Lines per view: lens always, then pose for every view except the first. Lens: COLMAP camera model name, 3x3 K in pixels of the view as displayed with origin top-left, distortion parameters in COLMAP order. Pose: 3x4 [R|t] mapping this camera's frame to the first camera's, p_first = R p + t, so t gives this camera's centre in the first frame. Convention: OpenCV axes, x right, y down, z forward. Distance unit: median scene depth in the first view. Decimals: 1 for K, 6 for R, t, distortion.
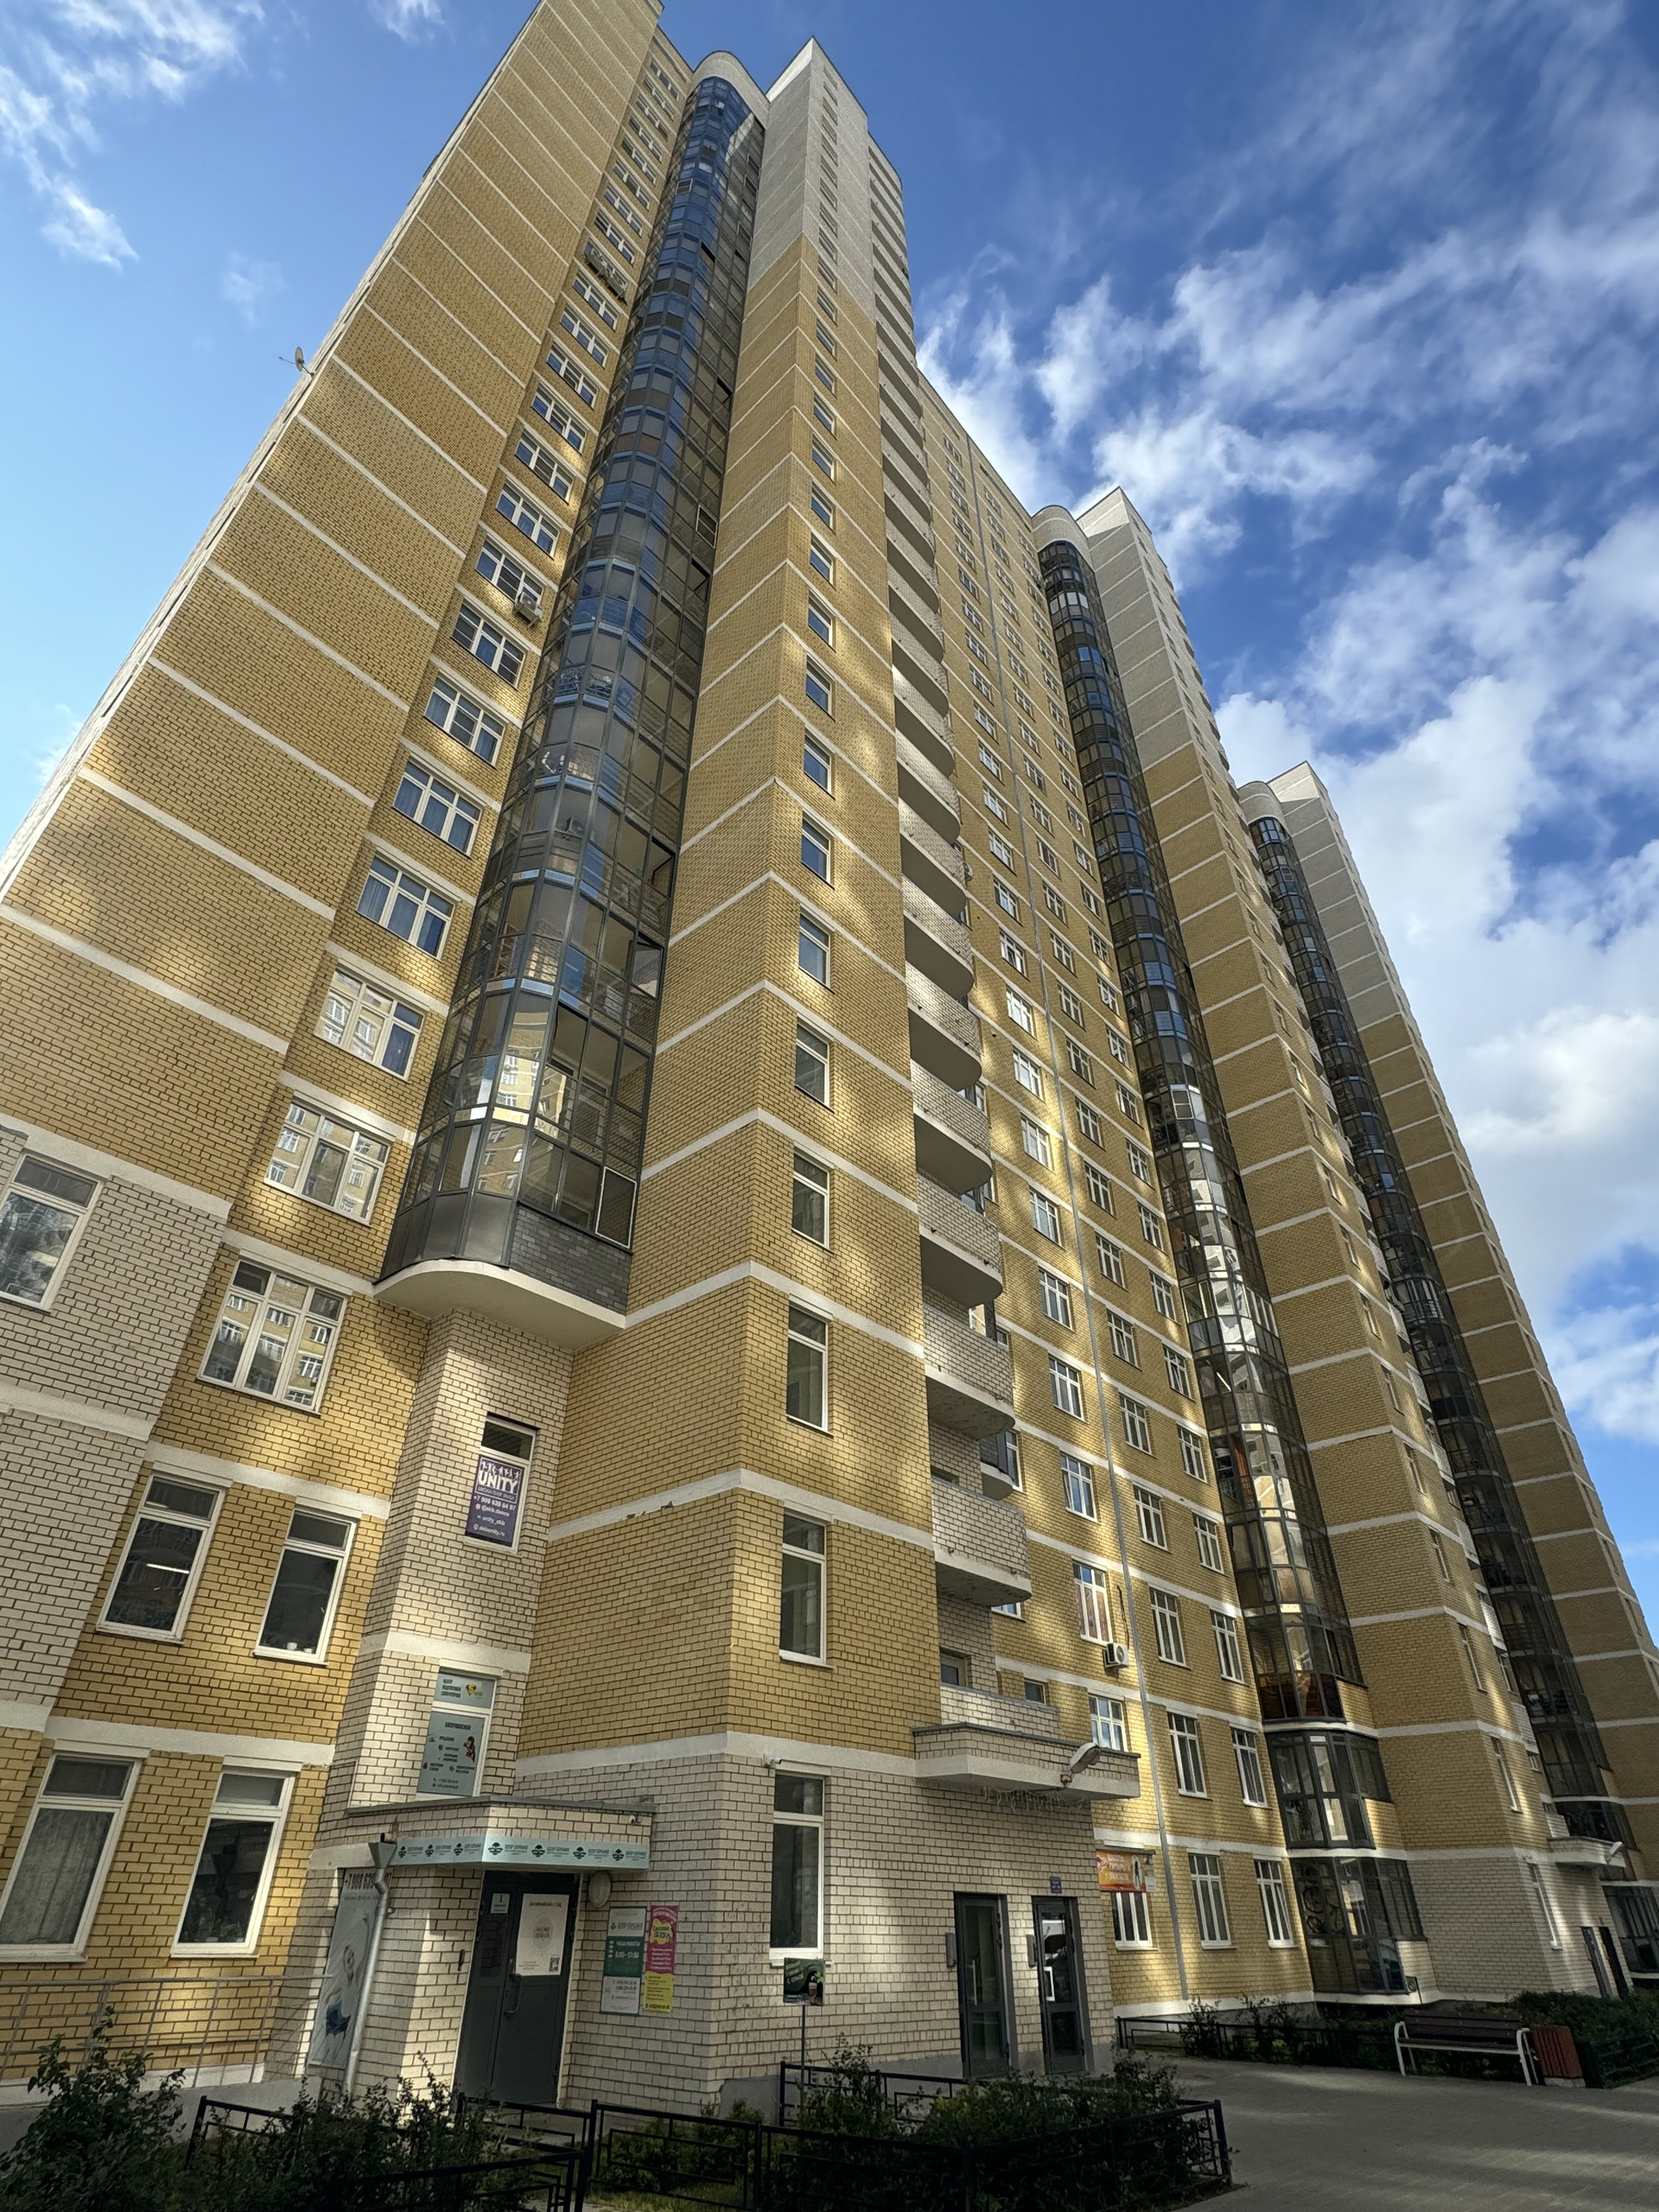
lens RADIAL K [[1139.8, 0, 829.5], [0, 1139.8, 1106.0], [0, 0, 1]] dist [-0.000206, -0.000784]
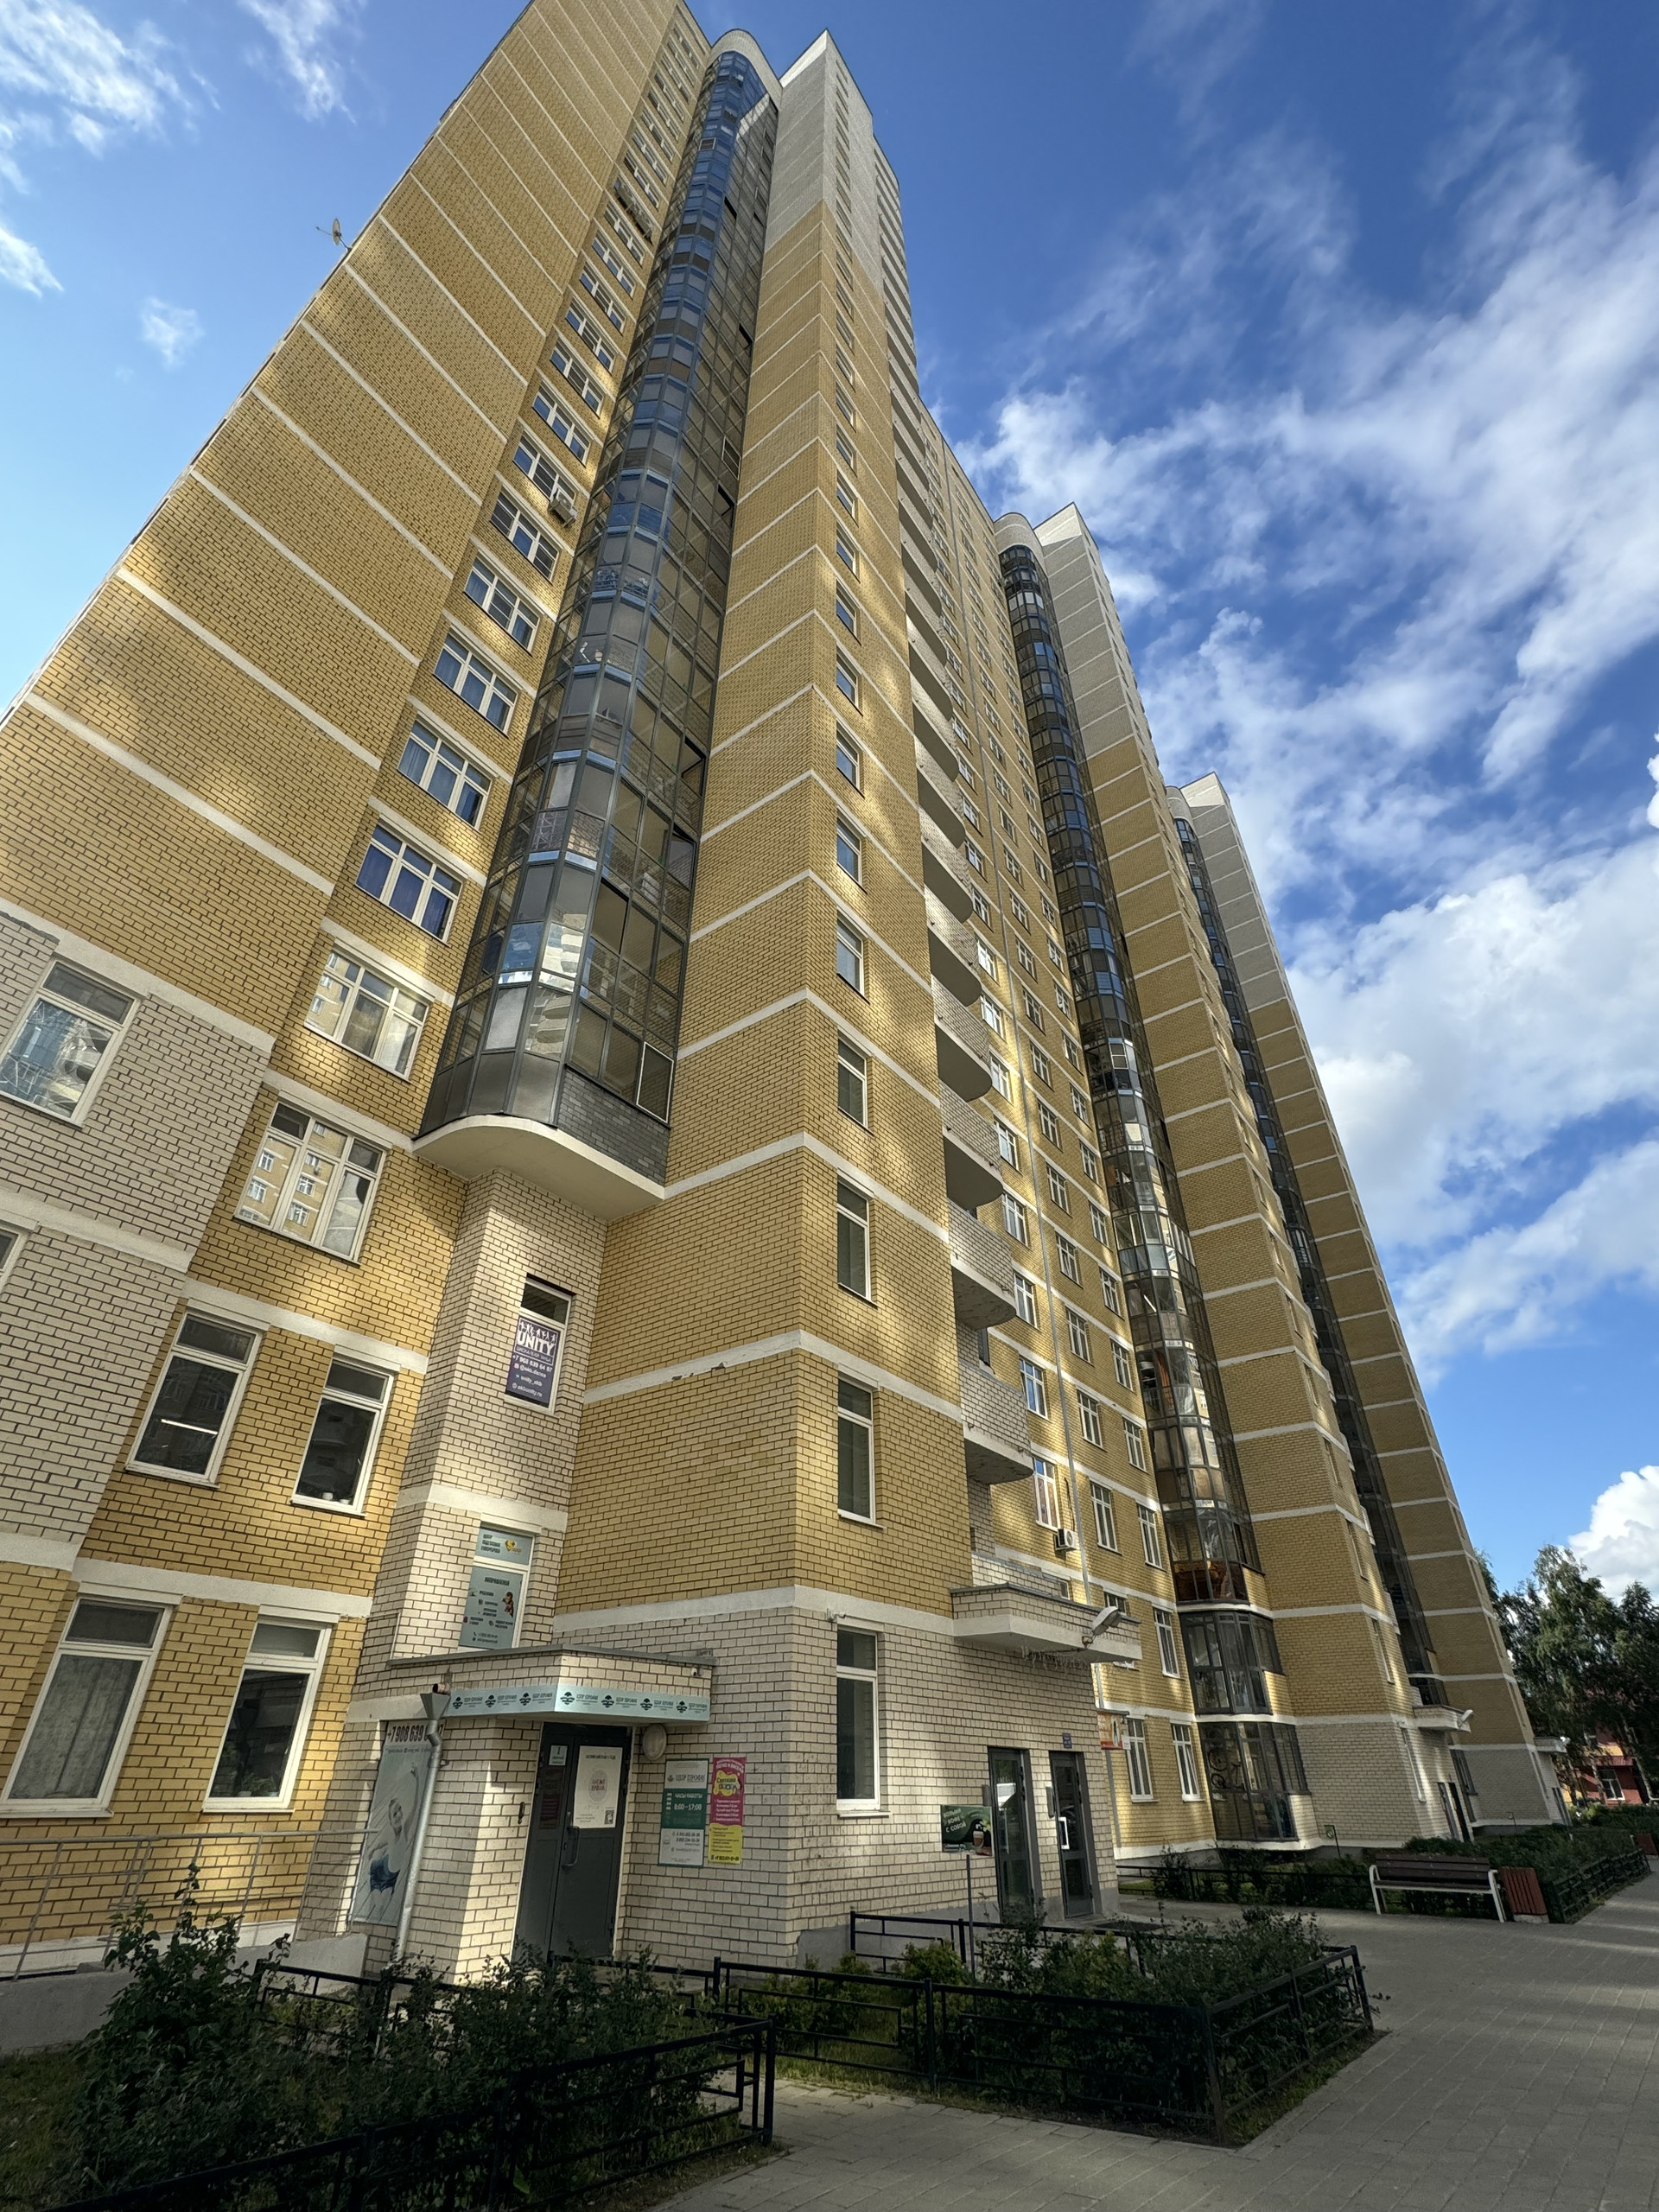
lens RADIAL K [[1013.6, 0, 829.5], [0, 1013.6, 1106.0], [0, 0, 1]] dist [-0.000779, -0.000230]
pose [[0.995387, 0.050672, 0.081466, -0.112664], [-0.053218, 0.998150, 0.029386, 0.080012], [-0.079826, -0.033586, 0.996243, 0.102465]]
